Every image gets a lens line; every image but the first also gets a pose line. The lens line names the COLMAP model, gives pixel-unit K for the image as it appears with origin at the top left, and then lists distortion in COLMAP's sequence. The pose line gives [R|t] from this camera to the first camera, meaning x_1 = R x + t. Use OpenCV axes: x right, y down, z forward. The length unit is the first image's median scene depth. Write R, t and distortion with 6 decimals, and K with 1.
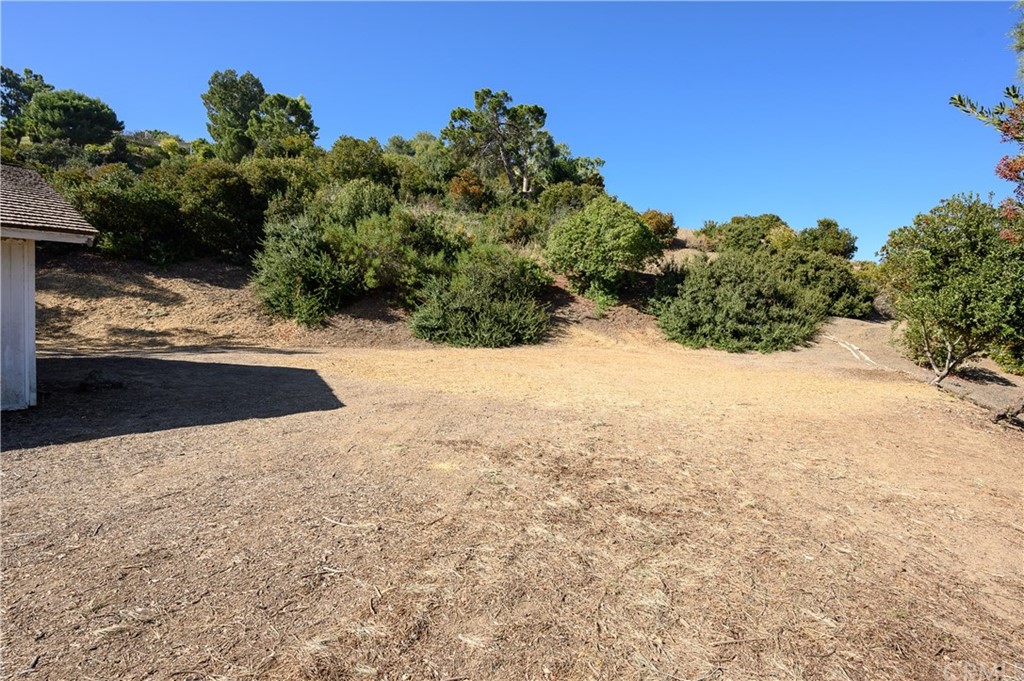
lens RADIAL K [[466.2, 0, 513.9], [0, 466.2, 352.7], [0, 0, 1]] dist [-0.001699, 0.000291]
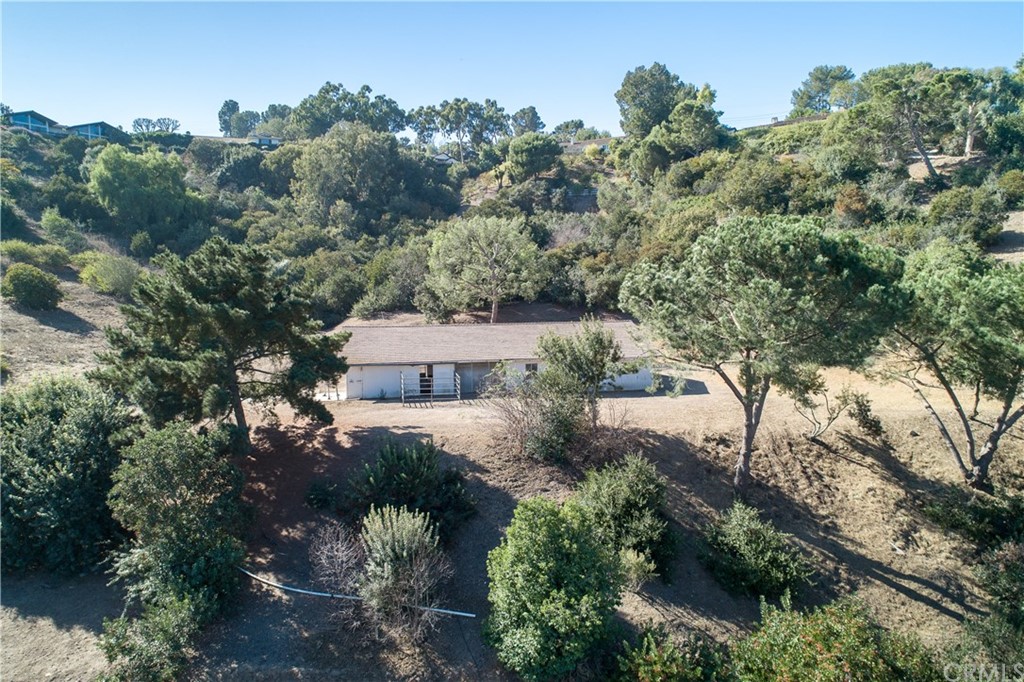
lens RADIAL K [[684.3, 0, 510.9], [0, 684.3, 338.6], [0, 0, 1]] dist [-0.008582, 0.005922]
pose [[0.759962, 0.008969, -0.649905, 0.519083], [0.003444, 0.999835, 0.017826, -0.116001], [0.649958, -0.015786, 0.759806, -1.118004]]
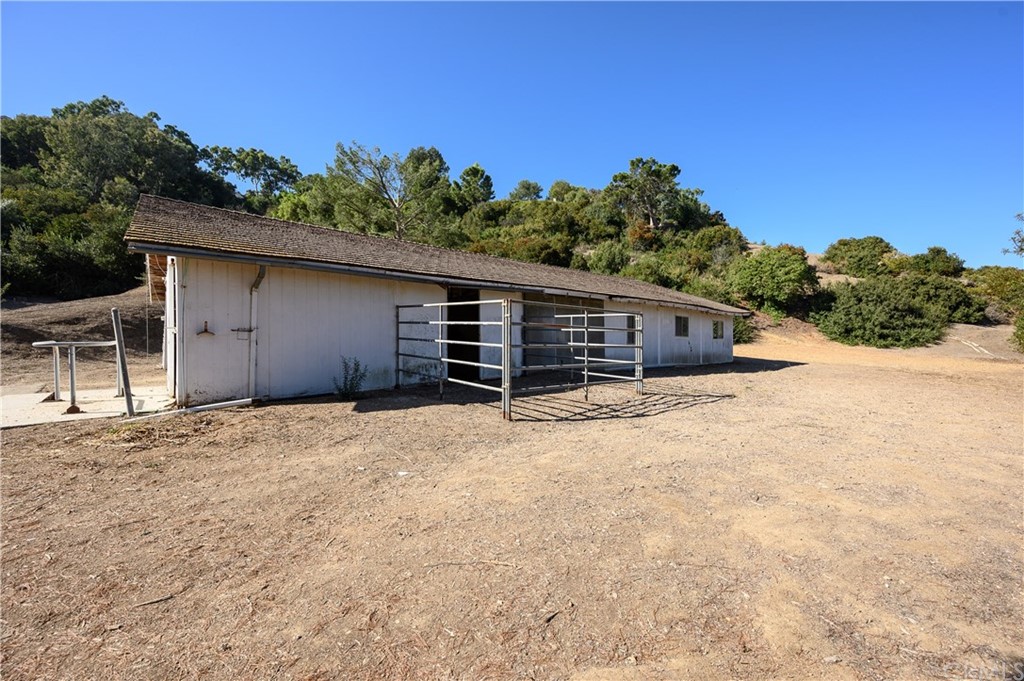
lens RADIAL K [[407.9, 0, 515.3], [0, 407.9, 337.9], [0, 0, 1]] dist [-0.000374, 0.000337]
pose [[0.985340, -0.007128, -0.170451, -0.424785], [0.002423, 0.999611, -0.027800, 0.000083], [0.170582, 0.026979, 0.984974, -0.460841]]
